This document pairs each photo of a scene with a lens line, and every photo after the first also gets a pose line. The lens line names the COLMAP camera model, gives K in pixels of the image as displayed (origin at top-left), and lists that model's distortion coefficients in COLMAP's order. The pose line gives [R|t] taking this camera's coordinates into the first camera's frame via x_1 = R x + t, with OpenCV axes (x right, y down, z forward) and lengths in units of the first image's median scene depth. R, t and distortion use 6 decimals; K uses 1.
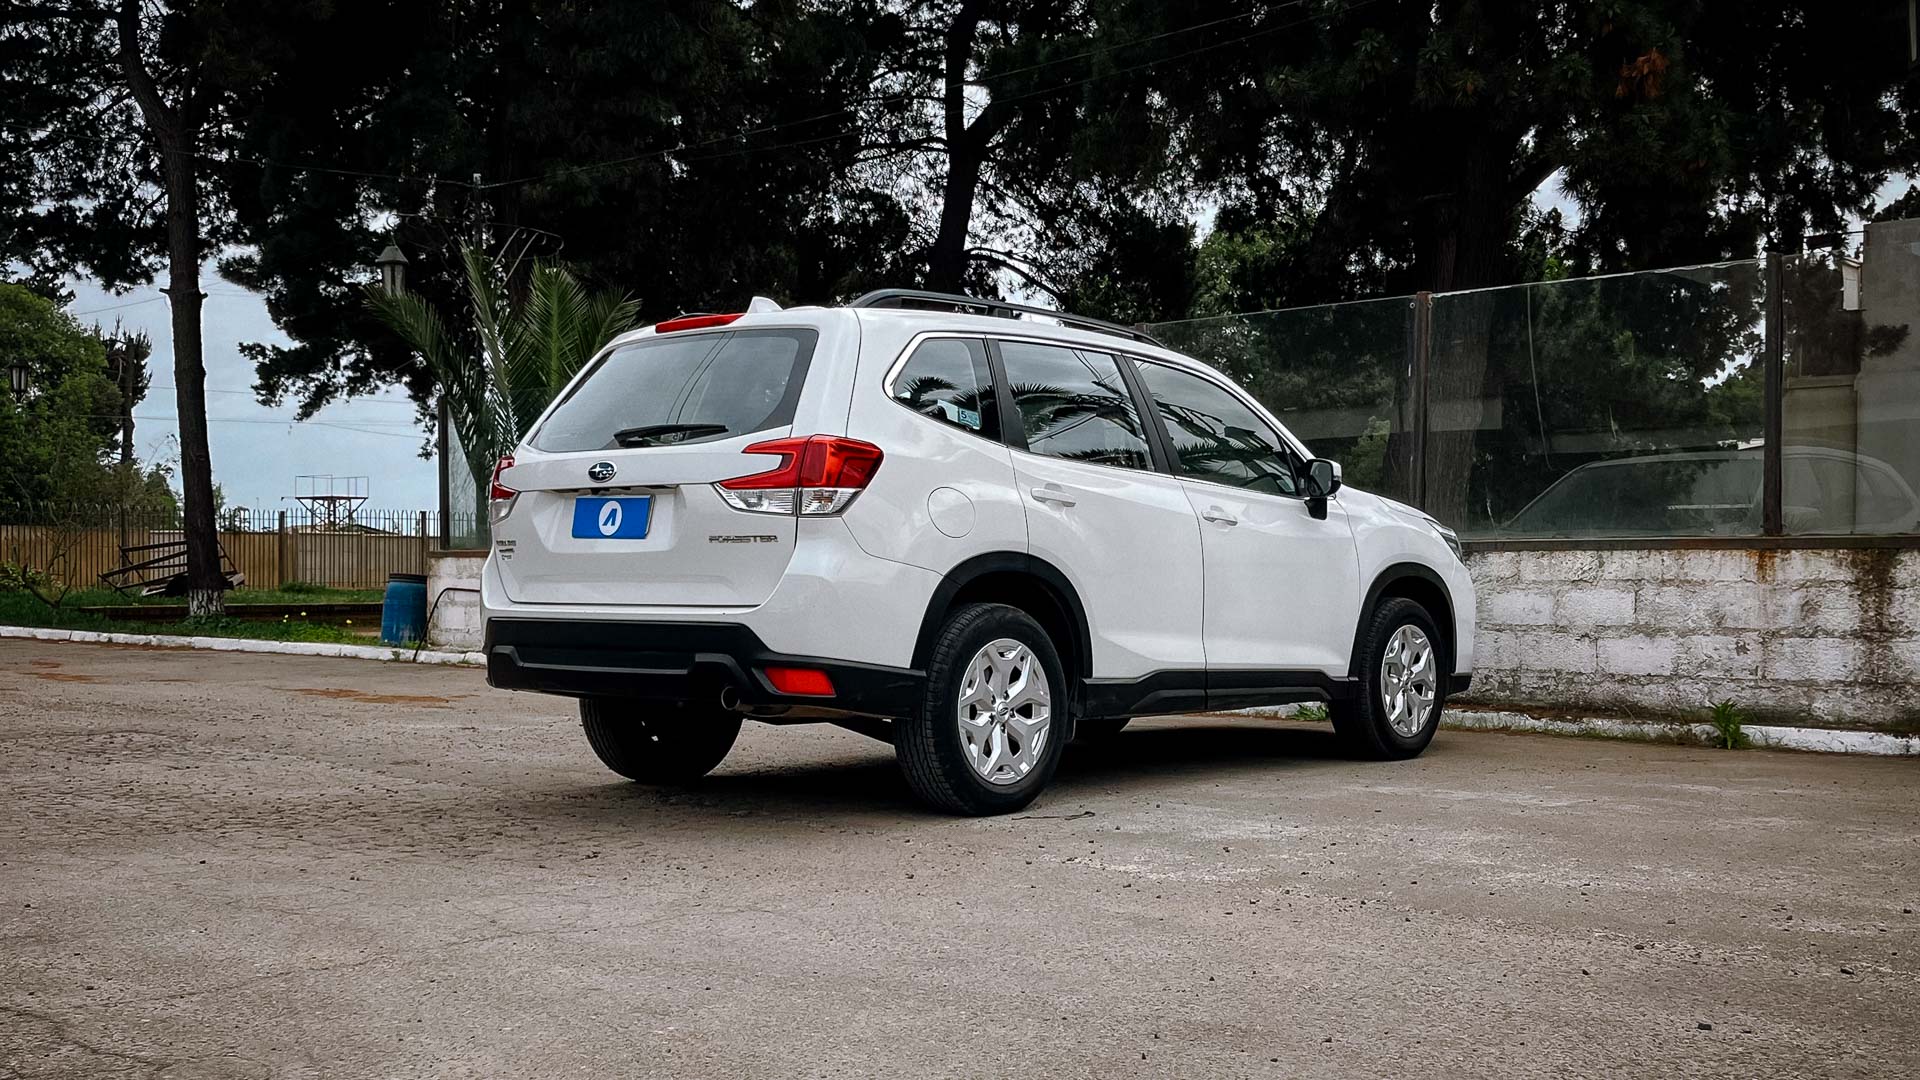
lens RADIAL K [[1876.6, 0, 960.0], [0, 1876.6, 540.0], [0, 0, 1]] dist [-0.007557, -0.005474]
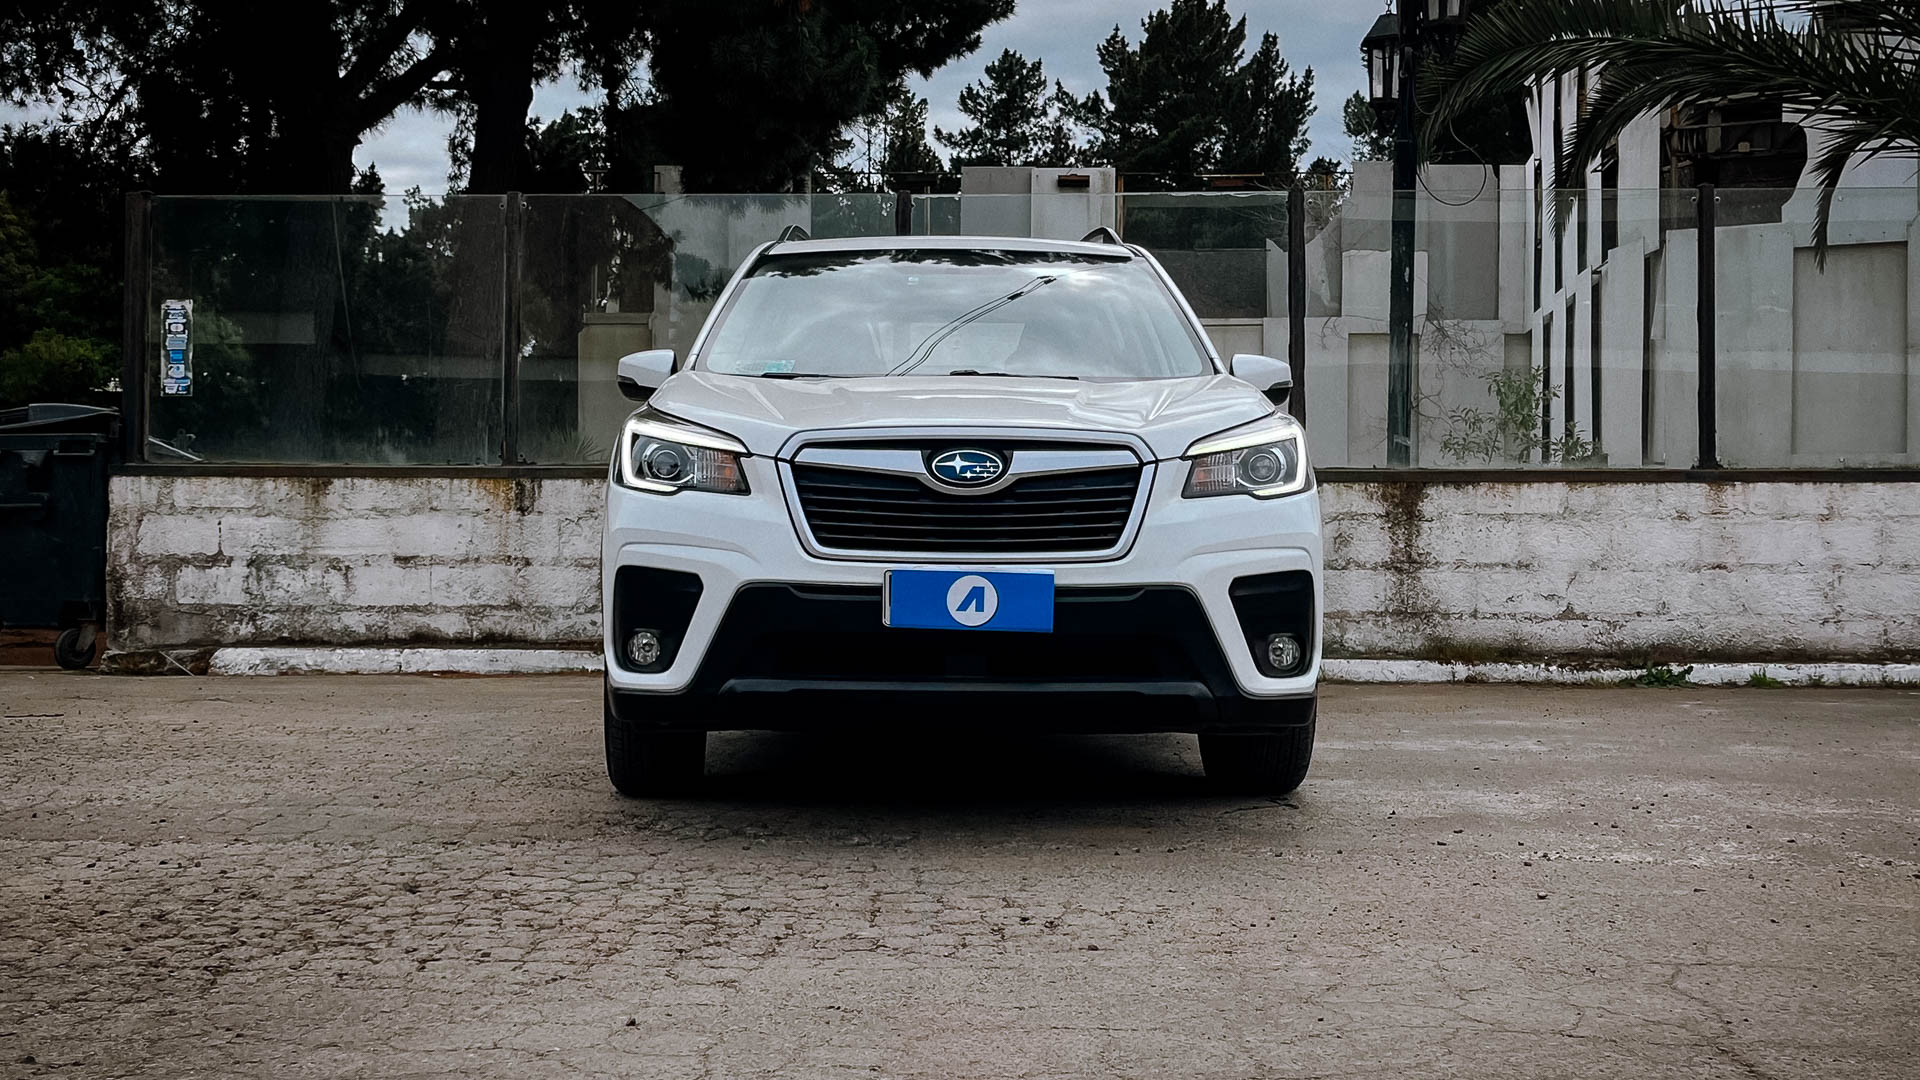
lens RADIAL K [[2011.1, 0, 893.1], [0, 2011.1, 478.6], [0, 0, 1]] dist [-0.002955, -0.009034]
pose [[0.794217, 0.013743, 0.607478, -0.414843], [-0.015163, 0.999881, -0.002797, 0.009813], [-0.607445, -0.006990, 0.794331, 0.292965]]
